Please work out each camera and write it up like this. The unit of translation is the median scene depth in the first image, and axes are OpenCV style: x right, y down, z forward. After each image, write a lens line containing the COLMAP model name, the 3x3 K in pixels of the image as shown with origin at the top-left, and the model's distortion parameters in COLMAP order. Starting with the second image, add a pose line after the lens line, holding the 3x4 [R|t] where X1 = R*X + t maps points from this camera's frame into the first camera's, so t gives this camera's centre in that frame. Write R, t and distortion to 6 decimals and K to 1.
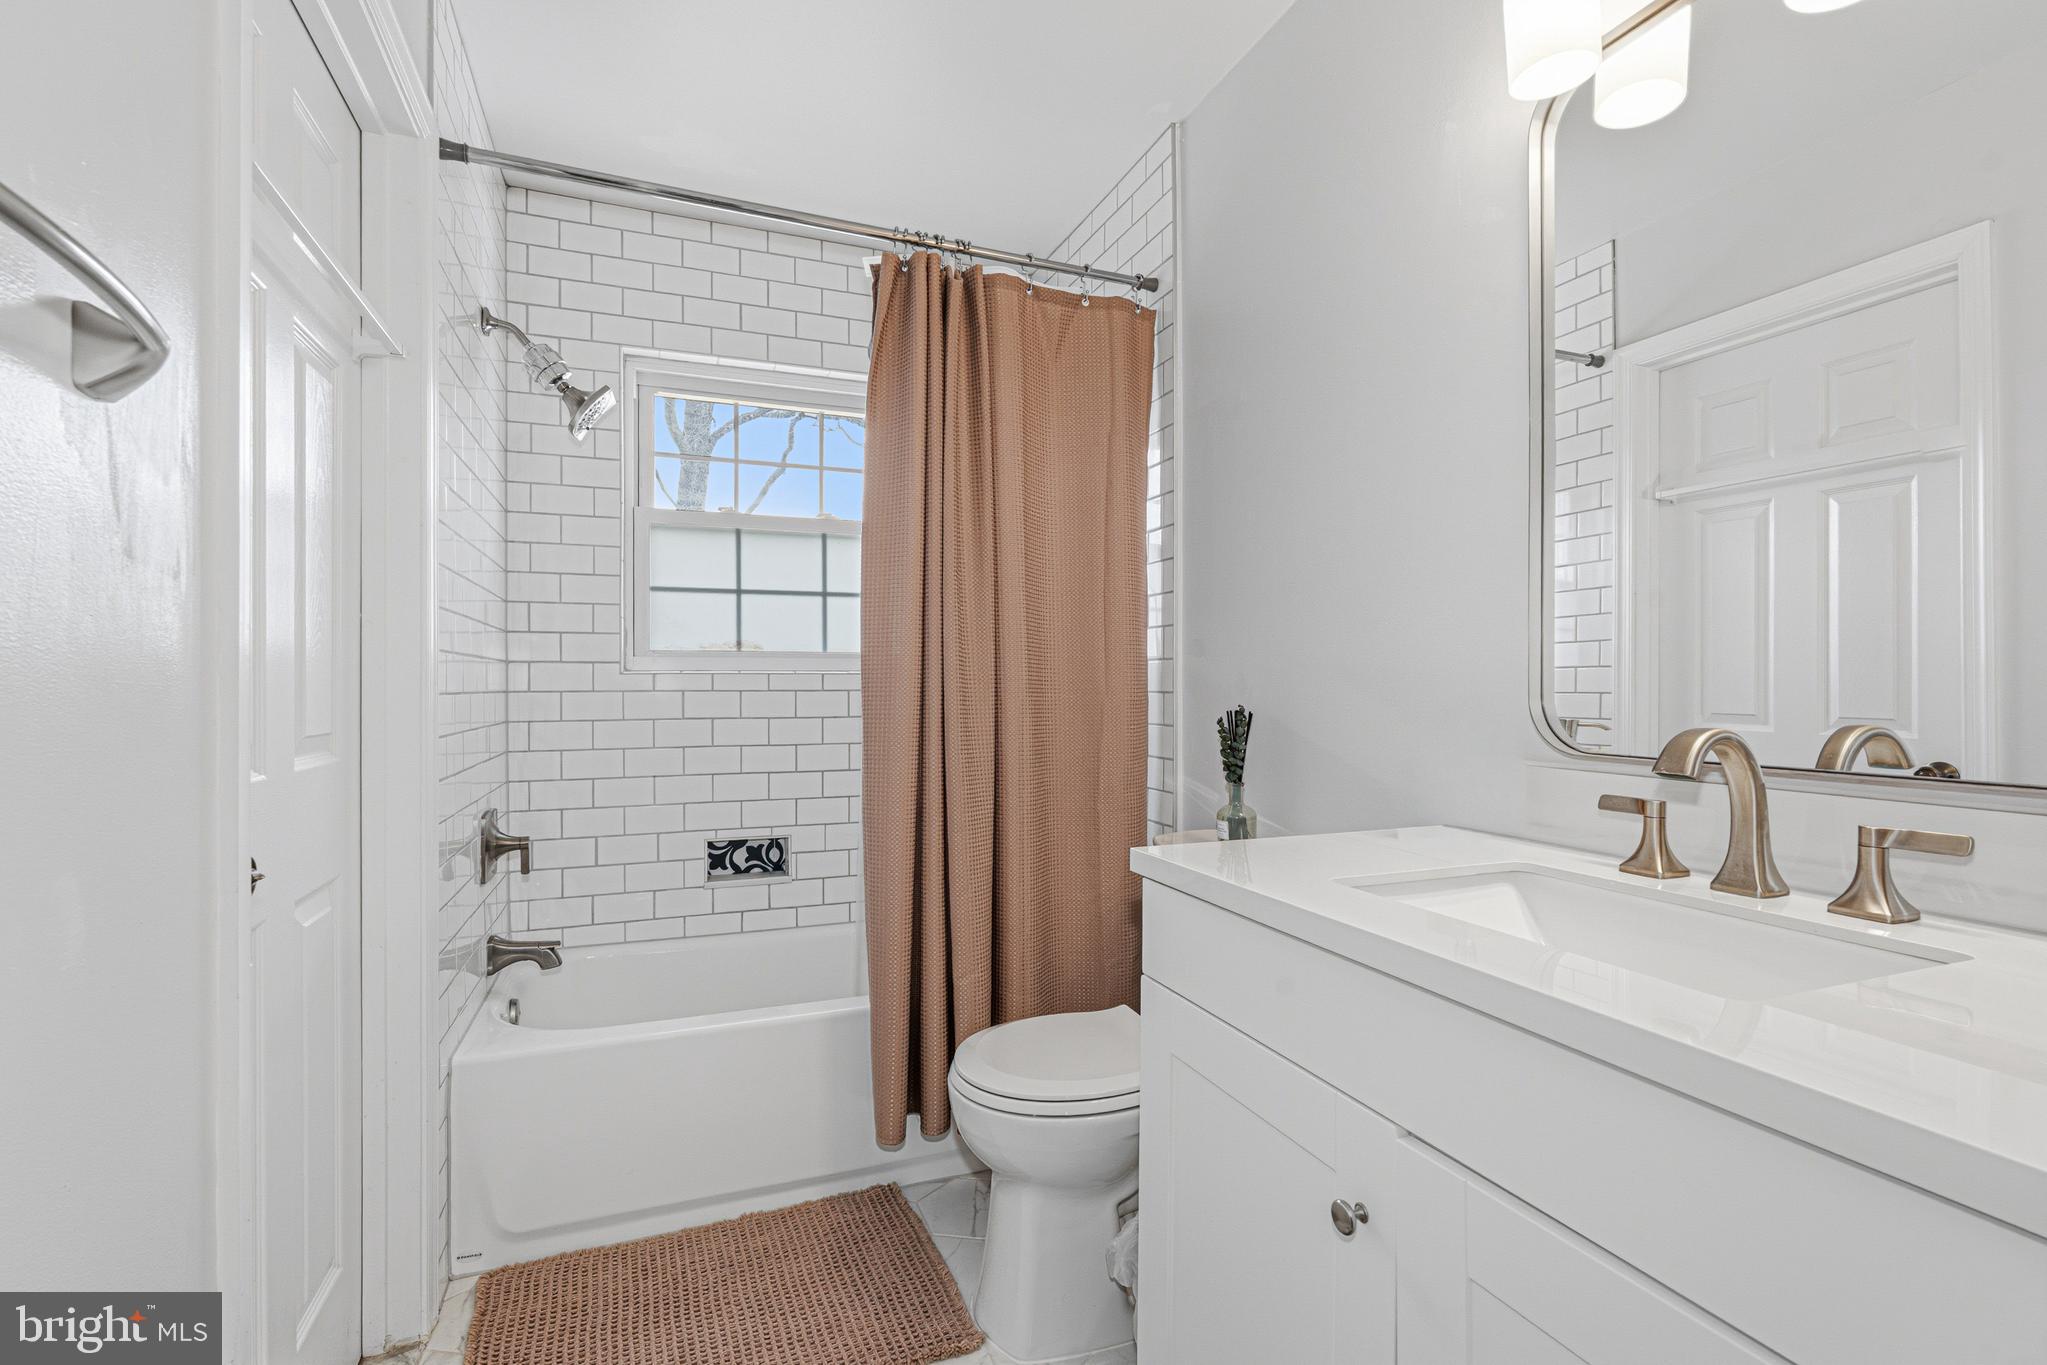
lens RADIAL K [[961.9, 0, 1023.5], [0, 961.9, 682.5], [0, 0, 1]] dist [-0.001300, -0.000478]
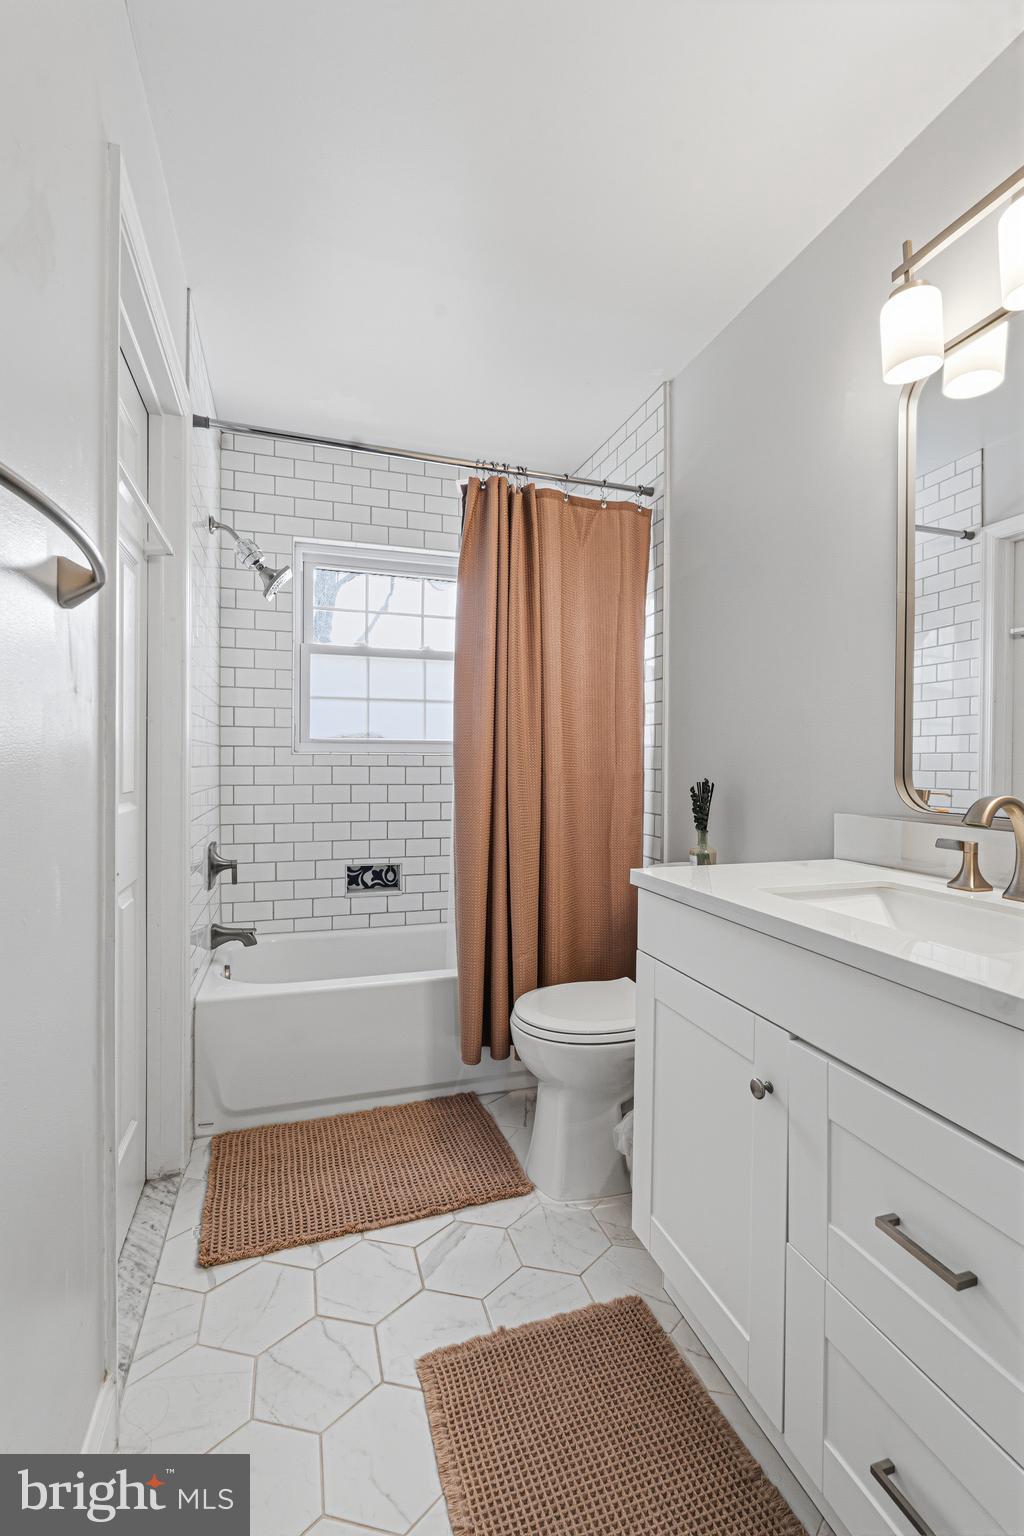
lens RADIAL K [[721.8, 0, 512.0], [0, 721.8, 768.0], [0, 0, 1]] dist [-0.001300, -0.000478]
pose [[0.998352, 0.007165, -0.056934, -0.011235], [-0.006504, 0.999909, 0.011783, -0.003612], [0.057013, -0.011393, 0.998308, -0.128878]]
